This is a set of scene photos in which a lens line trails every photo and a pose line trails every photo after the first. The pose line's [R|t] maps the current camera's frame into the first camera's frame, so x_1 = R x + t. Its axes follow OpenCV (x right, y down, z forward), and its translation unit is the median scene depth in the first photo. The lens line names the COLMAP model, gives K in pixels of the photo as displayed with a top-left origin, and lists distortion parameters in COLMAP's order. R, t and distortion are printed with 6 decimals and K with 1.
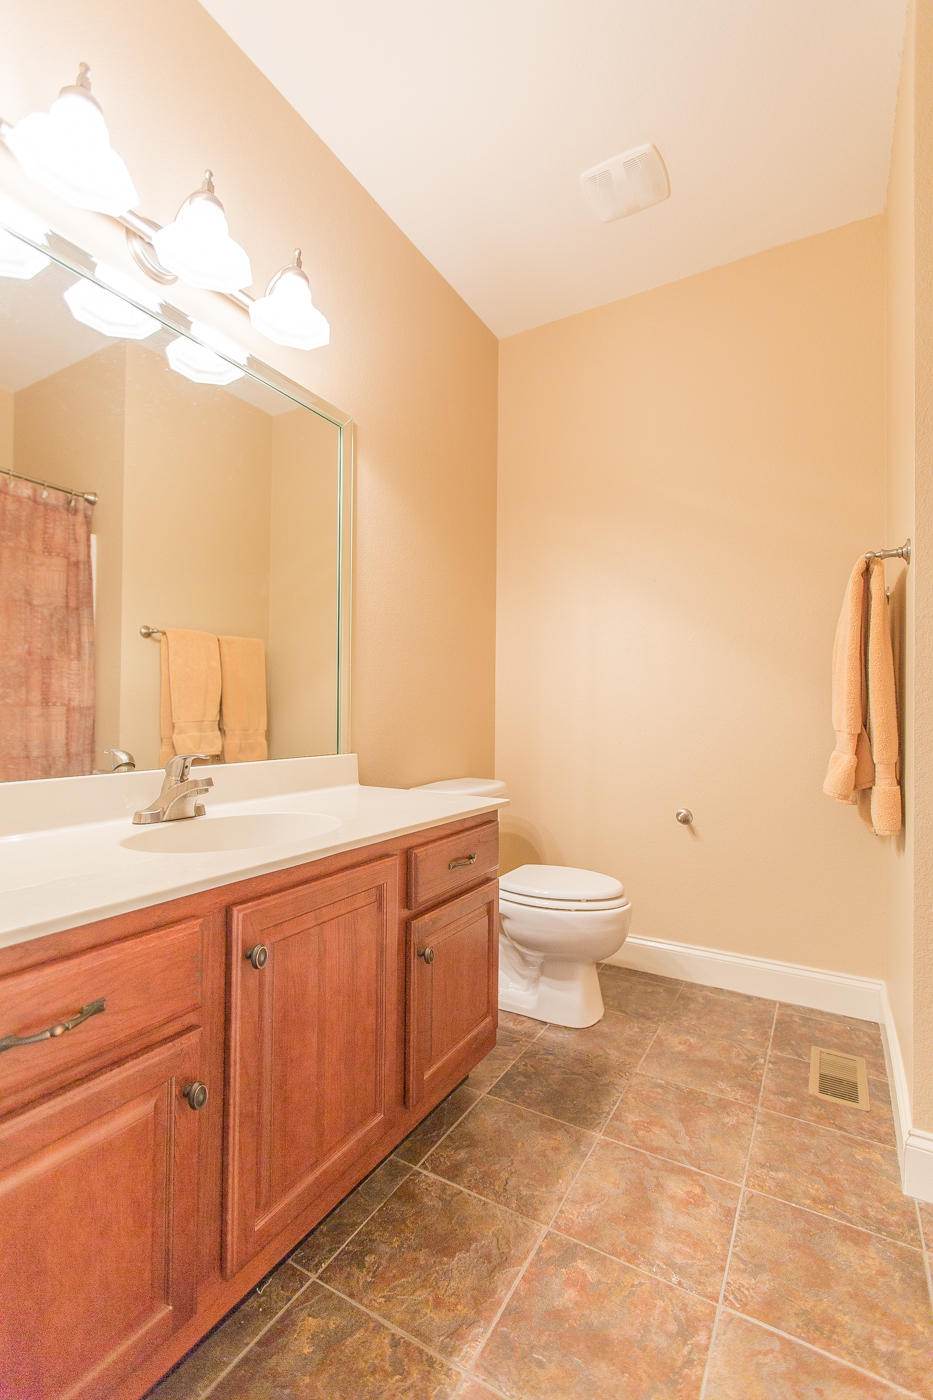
lens RADIAL K [[627.8, 0, 465.2], [0, 627.8, 705.7], [0, 0, 1]] dist [0.002181, 0.003013]
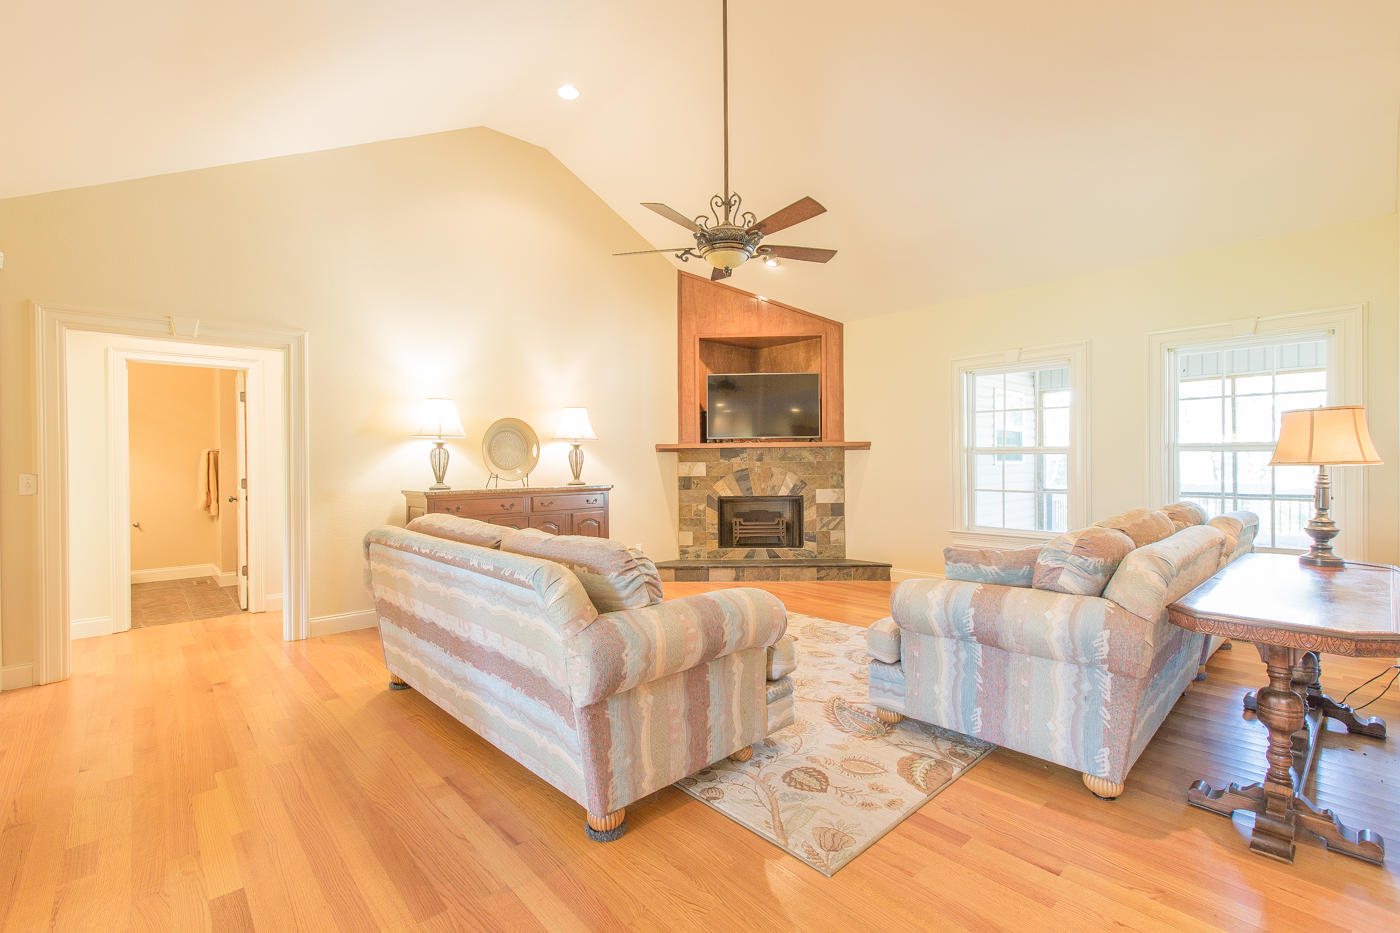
lens RADIAL K [[627.8, 0, 697.8], [0, 627.8, 468.7], [0, 0, 1]] dist [0.002181, 0.003013]
pose [[0.307518, -0.010279, 0.951487, -2.383076], [0.002778, 0.999947, 0.009905, -0.145720], [-0.951538, -0.000402, 0.307531, -3.438393]]
